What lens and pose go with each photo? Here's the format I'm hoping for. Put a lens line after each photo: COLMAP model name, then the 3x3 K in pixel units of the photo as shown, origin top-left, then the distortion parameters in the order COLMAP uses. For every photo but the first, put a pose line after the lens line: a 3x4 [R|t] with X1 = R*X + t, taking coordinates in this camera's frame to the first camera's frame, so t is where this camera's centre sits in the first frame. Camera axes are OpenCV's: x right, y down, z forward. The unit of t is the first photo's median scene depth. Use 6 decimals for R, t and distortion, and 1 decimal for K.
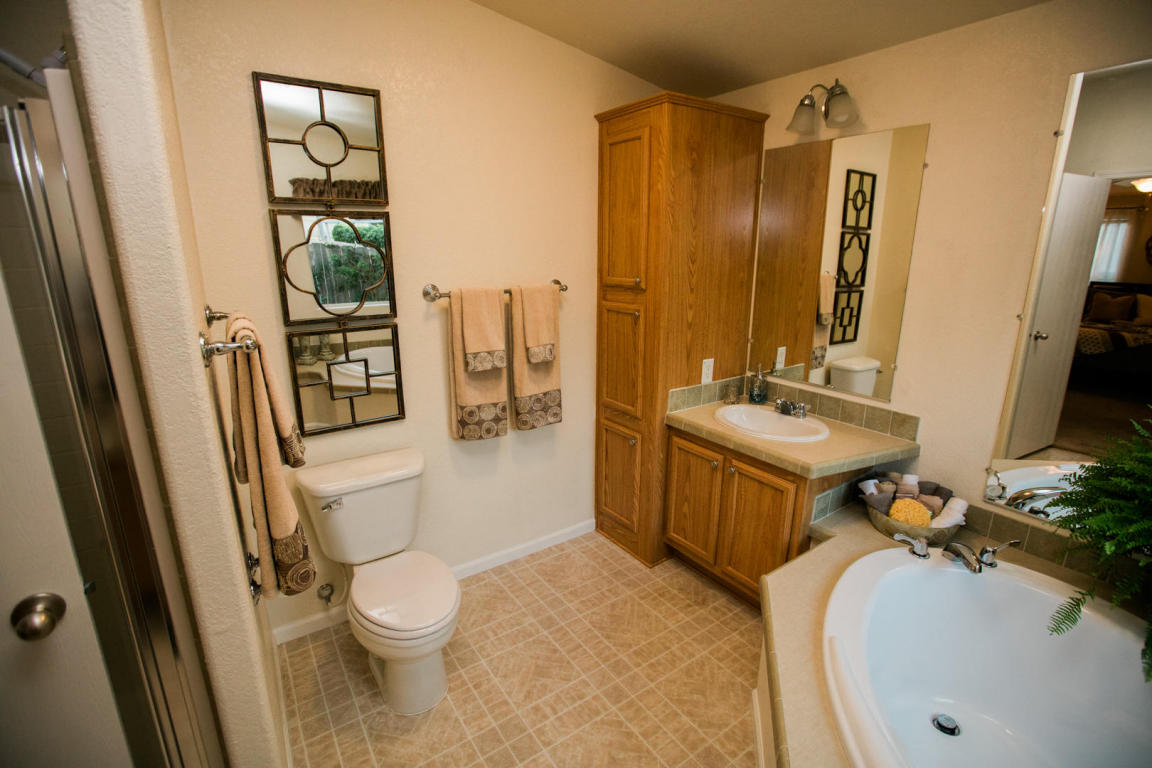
lens RADIAL K [[523.1, 0, 574.5], [0, 523.1, 381.1], [0, 0, 1]] dist [-0.053194, 0.019268]
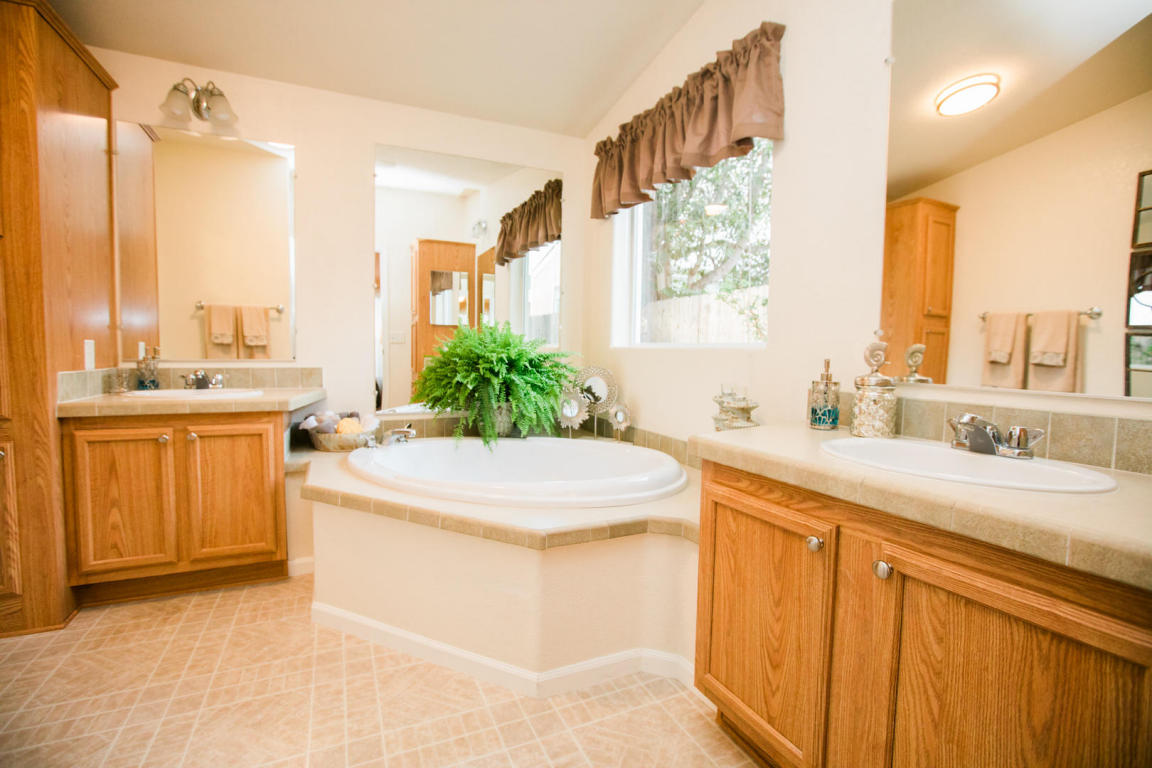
lens RADIAL K [[523.1, 0, 574.5], [0, 523.1, 381.1], [0, 0, 1]] dist [-0.053194, 0.019268]
pose [[0.173966, -0.056870, 0.983108, -0.429350], [0.231028, 0.972825, 0.015394, 0.199335], [-0.957268, 0.224447, 0.182377, 0.140741]]
